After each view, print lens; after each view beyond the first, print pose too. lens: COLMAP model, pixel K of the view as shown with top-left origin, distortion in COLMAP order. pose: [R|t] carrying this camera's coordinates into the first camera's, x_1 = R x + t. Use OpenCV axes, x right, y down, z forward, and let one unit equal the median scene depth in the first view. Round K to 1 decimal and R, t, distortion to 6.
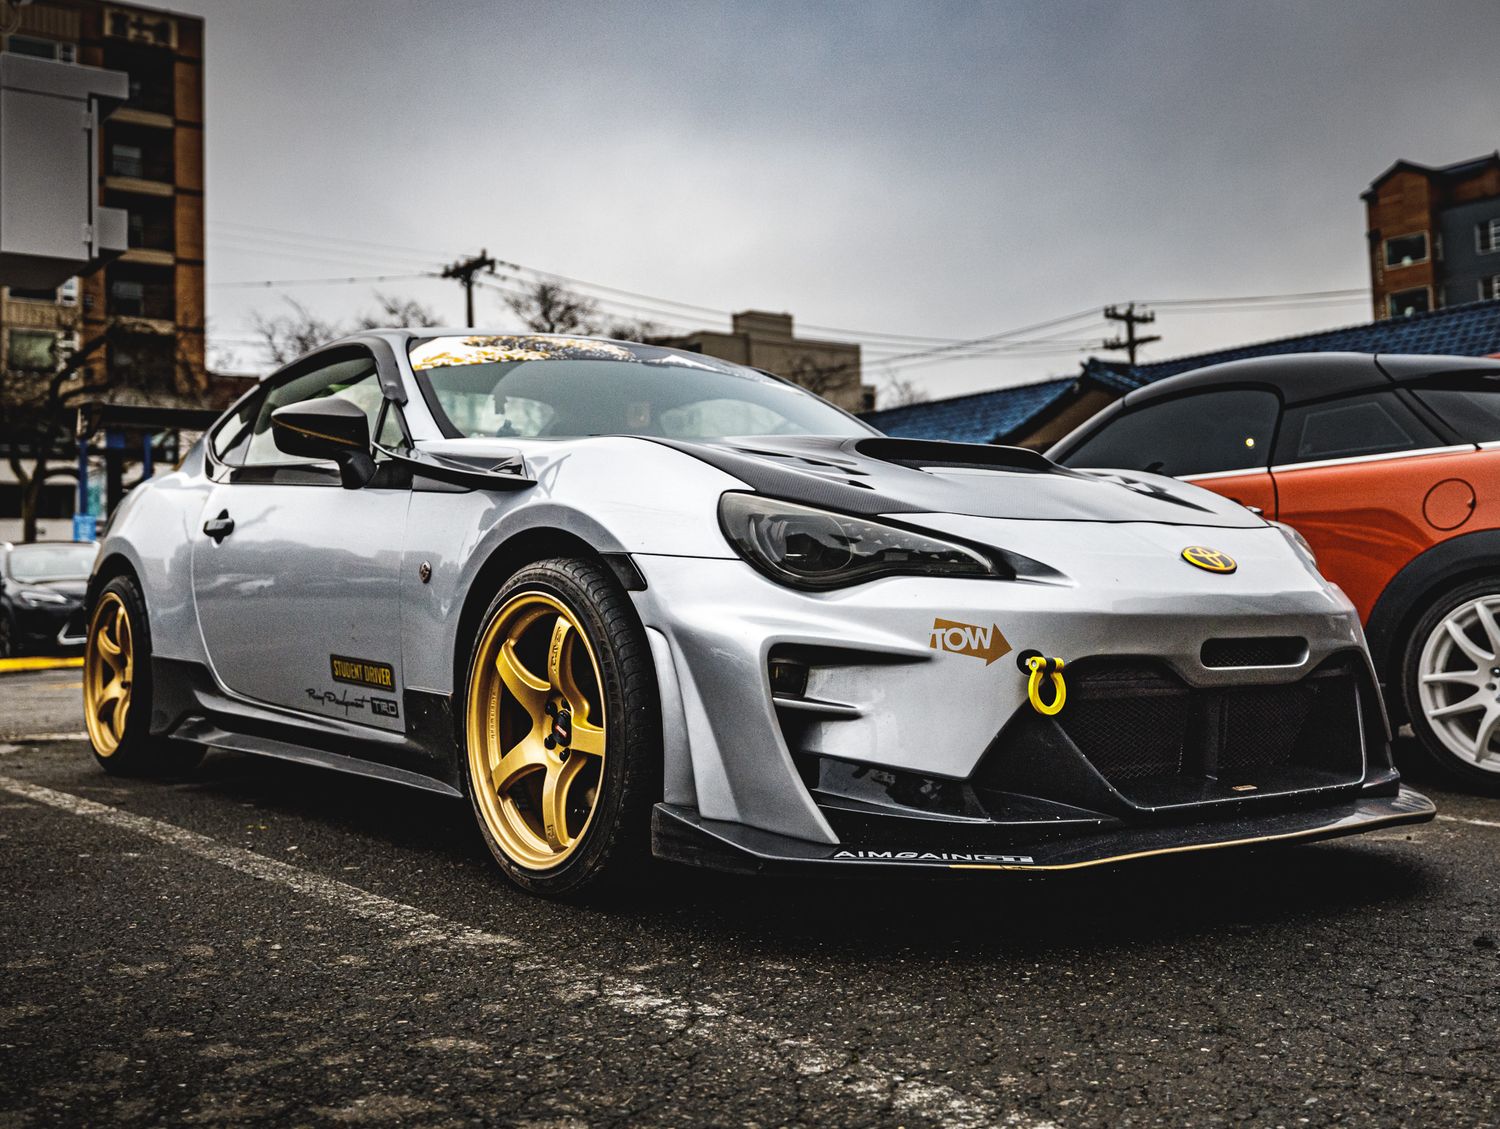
lens RADIAL K [[2160.4, 0, 750.0], [0, 2160.4, 564.5], [0, 0, 1]] dist [0.021670, -0.000786]
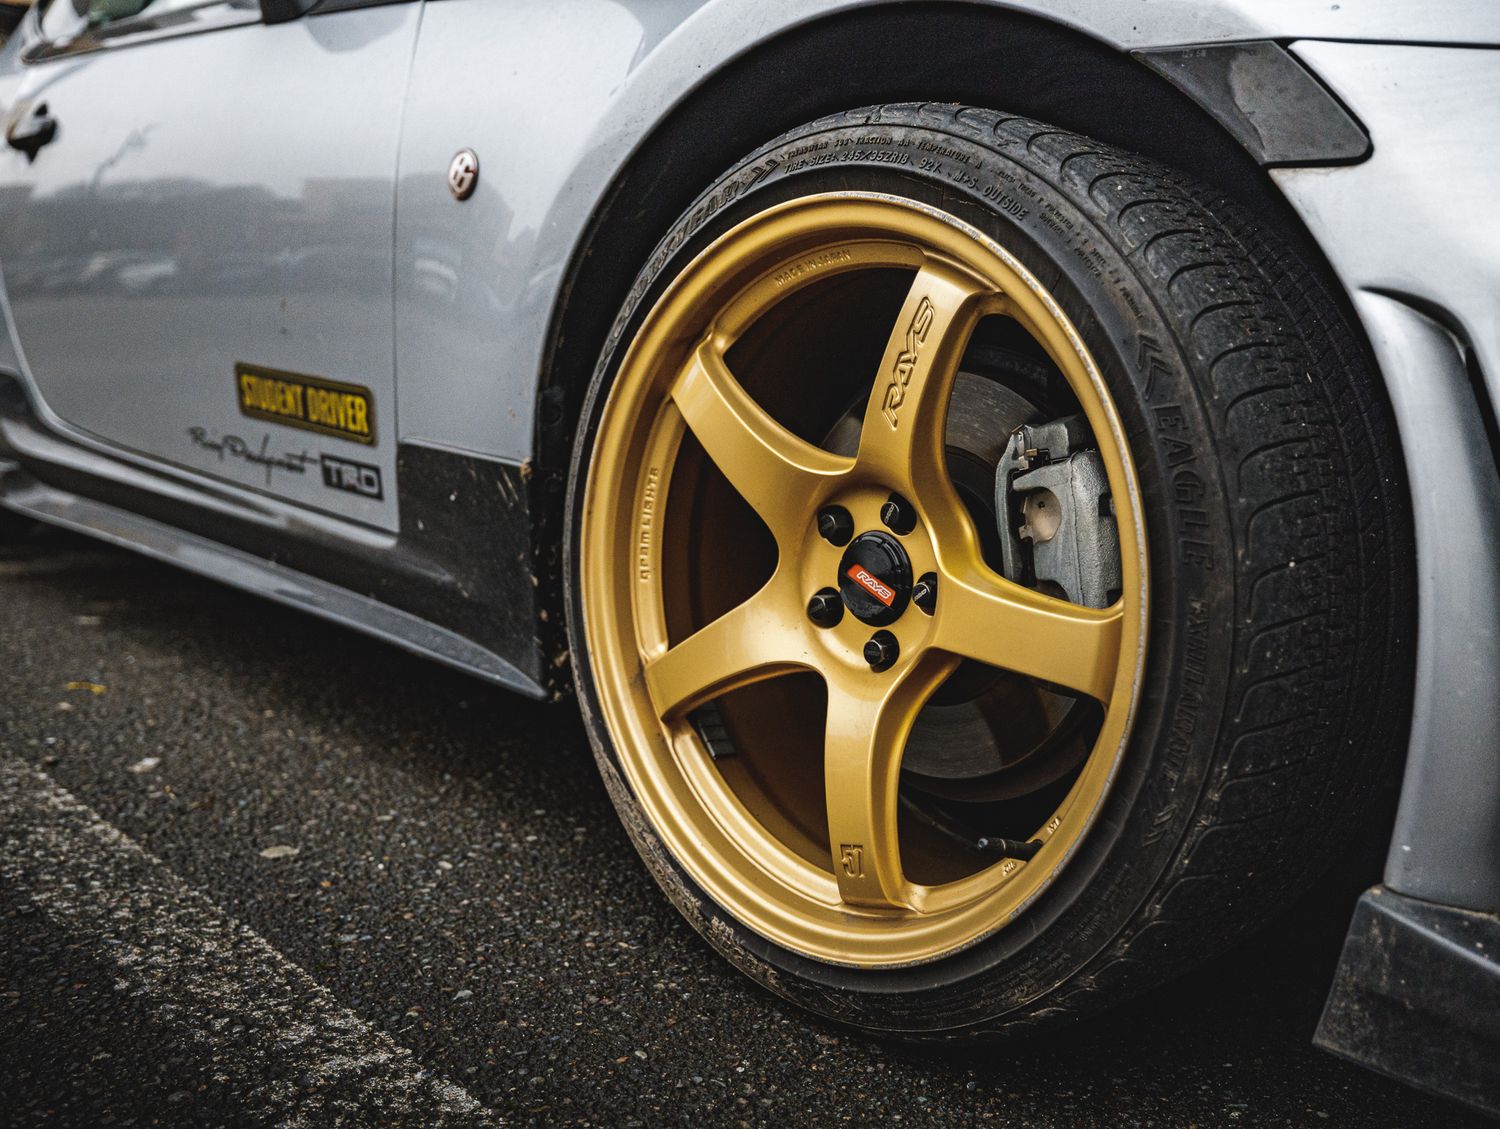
lens RADIAL K [[1178.9, 0, 750.0], [0, 1178.9, 564.5], [0, 0, 1]] dist [0.004142, 0.000496]
pose [[0.978520, 0.035264, 0.203114, -0.157491], [-0.067336, 0.985893, 0.153232, 0.045556], [-0.194845, -0.163617, 0.967091, 0.846703]]
